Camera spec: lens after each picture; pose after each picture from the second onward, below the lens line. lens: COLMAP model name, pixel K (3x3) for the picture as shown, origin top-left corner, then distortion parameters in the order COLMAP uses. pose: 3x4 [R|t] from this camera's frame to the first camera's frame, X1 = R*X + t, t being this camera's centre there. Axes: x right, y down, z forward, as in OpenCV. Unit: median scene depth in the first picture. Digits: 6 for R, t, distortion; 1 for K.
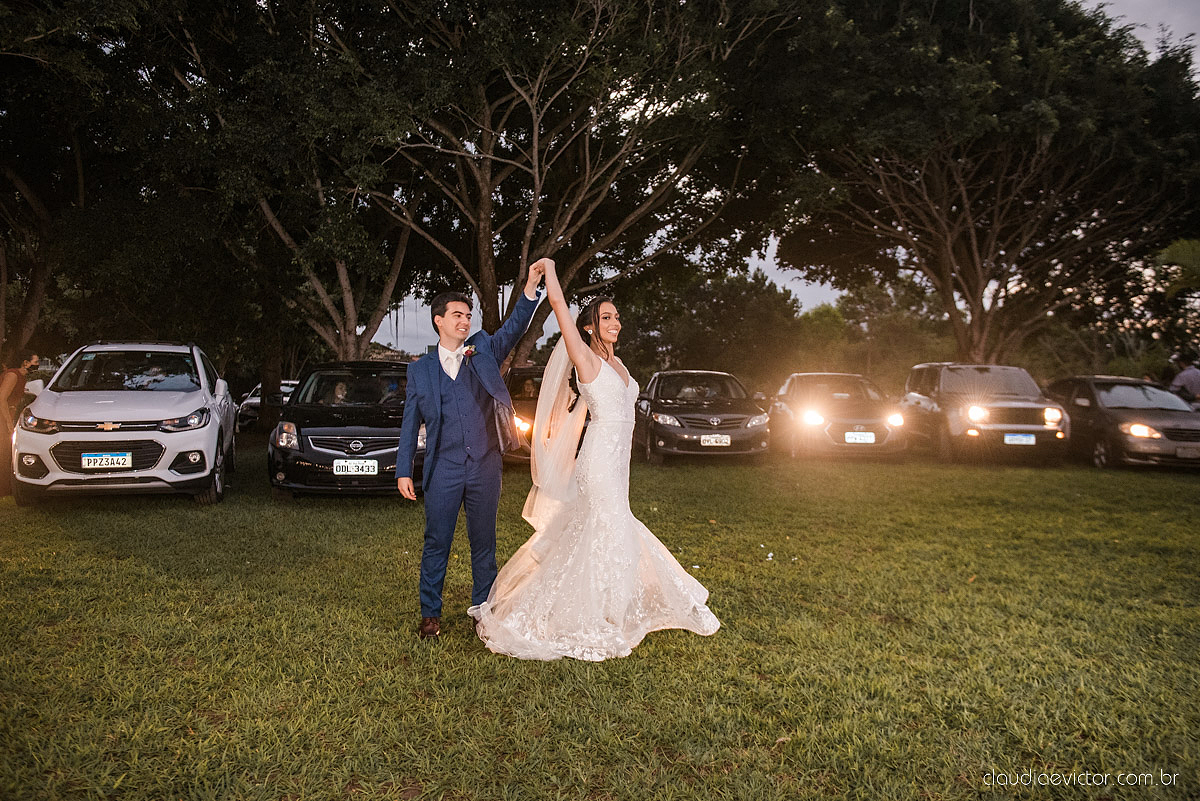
lens RADIAL K [[1008.1, 0, 599.8], [0, 1008.1, 398.6], [0, 0, 1]] dist [0.005785, 0.004448]
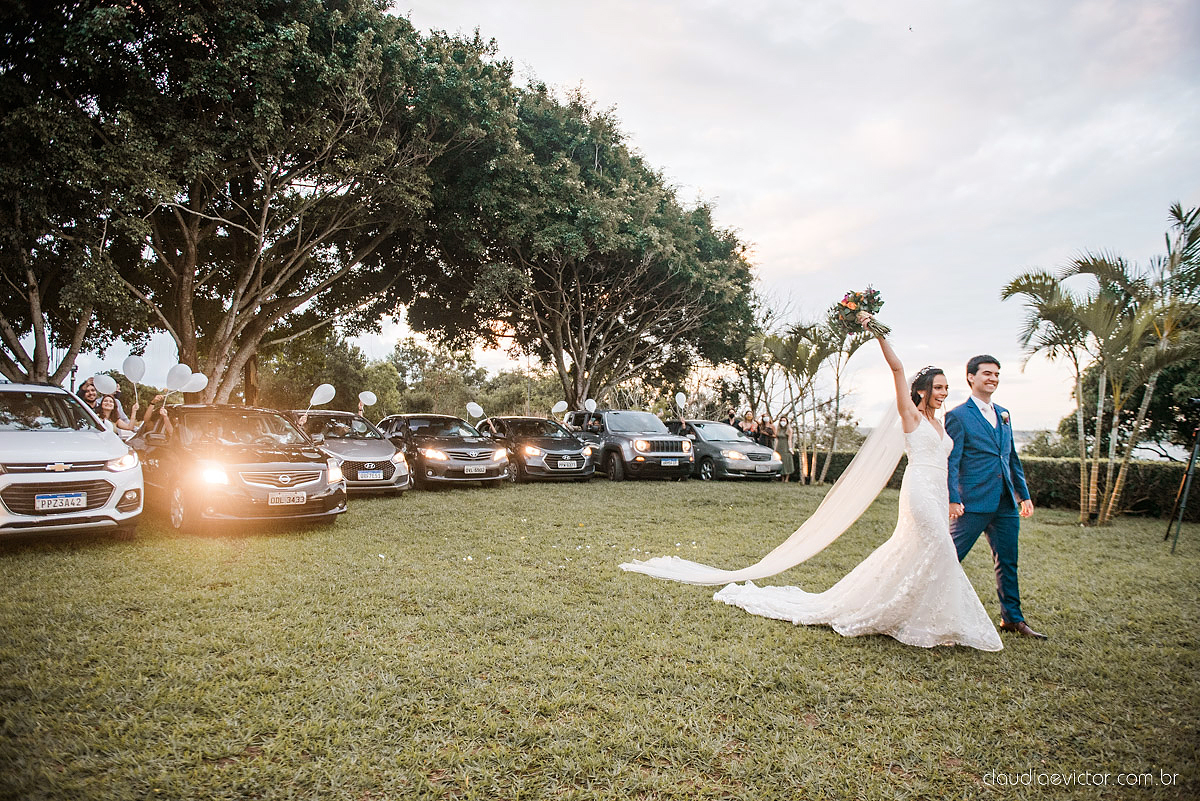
lens RADIAL K [[827.0, 0, 599.9], [0, 827.0, 403.7], [0, 0, 1]] dist [-0.000235, -0.001734]
pose [[0.869636, 0.010844, 0.493575, -0.257017], [0.009126, 0.999235, -0.038033, 0.000423], [-0.493610, 0.037579, 0.868871, 0.013476]]
